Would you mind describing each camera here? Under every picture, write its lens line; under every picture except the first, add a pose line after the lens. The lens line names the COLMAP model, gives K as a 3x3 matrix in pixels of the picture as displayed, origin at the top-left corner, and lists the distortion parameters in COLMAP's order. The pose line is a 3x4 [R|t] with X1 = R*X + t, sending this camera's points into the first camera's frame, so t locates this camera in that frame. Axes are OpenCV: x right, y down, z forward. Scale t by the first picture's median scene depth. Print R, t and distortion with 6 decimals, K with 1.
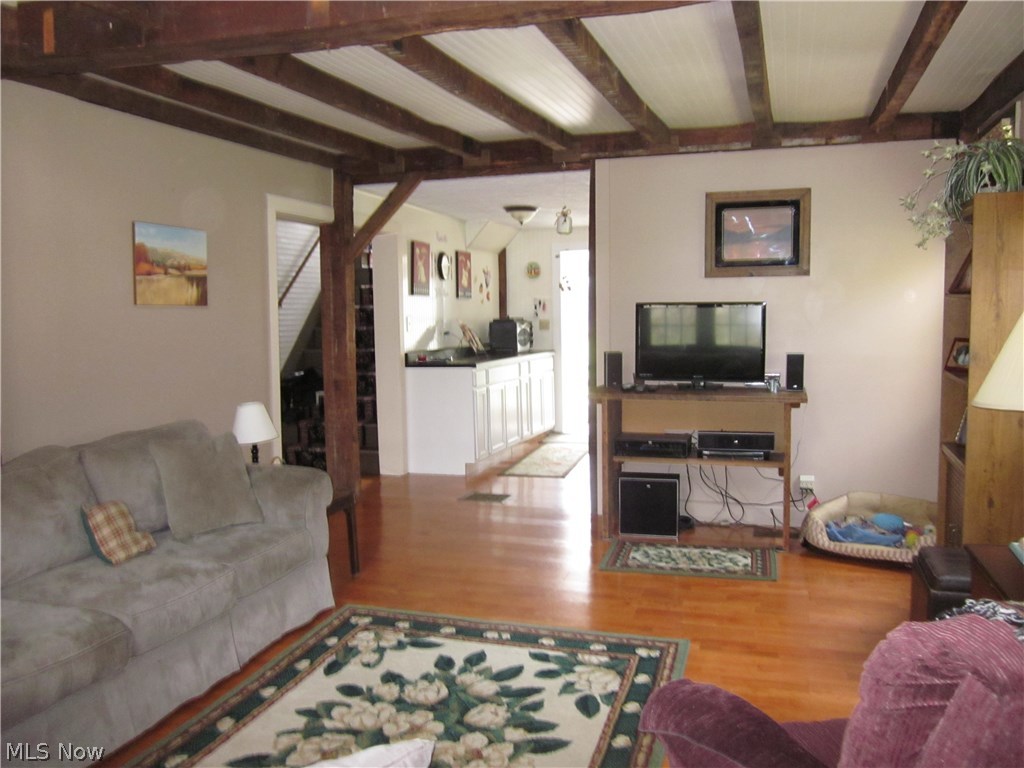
lens RADIAL K [[857.0, 0, 513.0], [0, 857.0, 383.3], [0, 0, 1]] dist [-0.032635, 0.008105]
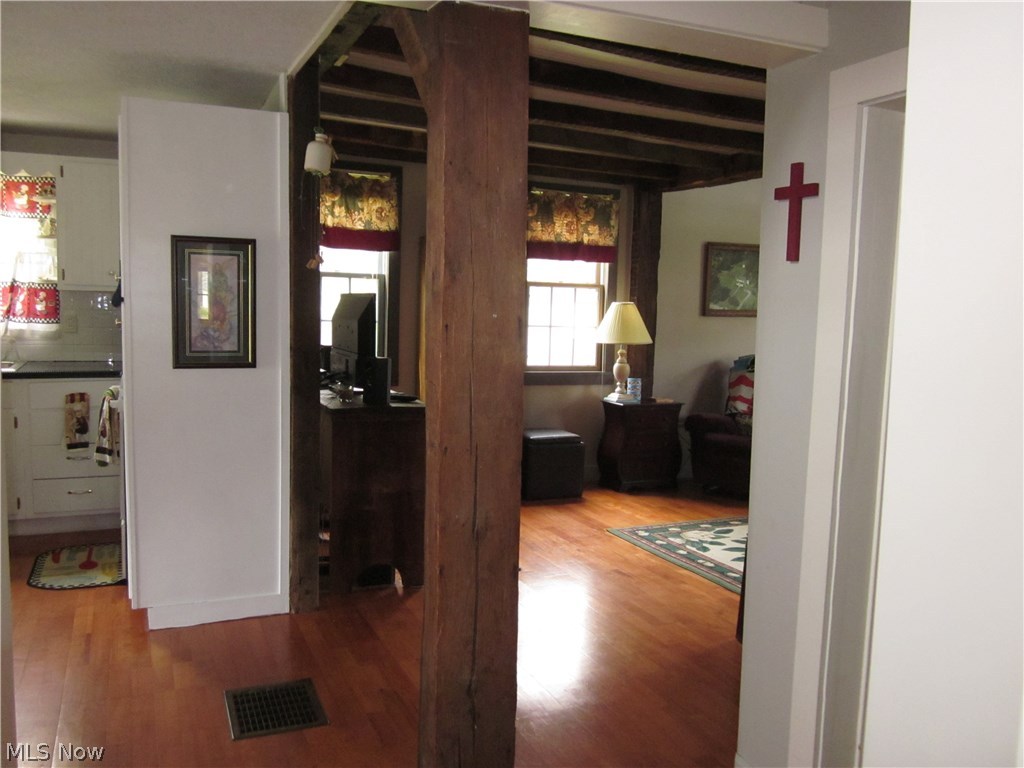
lens RADIAL K [[857.0, 0, 516.6], [0, 857.0, 386.3], [0, 0, 1]] dist [-0.032635, 0.008105]
pose [[-0.662690, -0.083015, 0.744279, -0.828716], [0.046194, 0.987413, 0.151264, -0.188964], [-0.747468, 0.134622, -0.650514, 2.181351]]
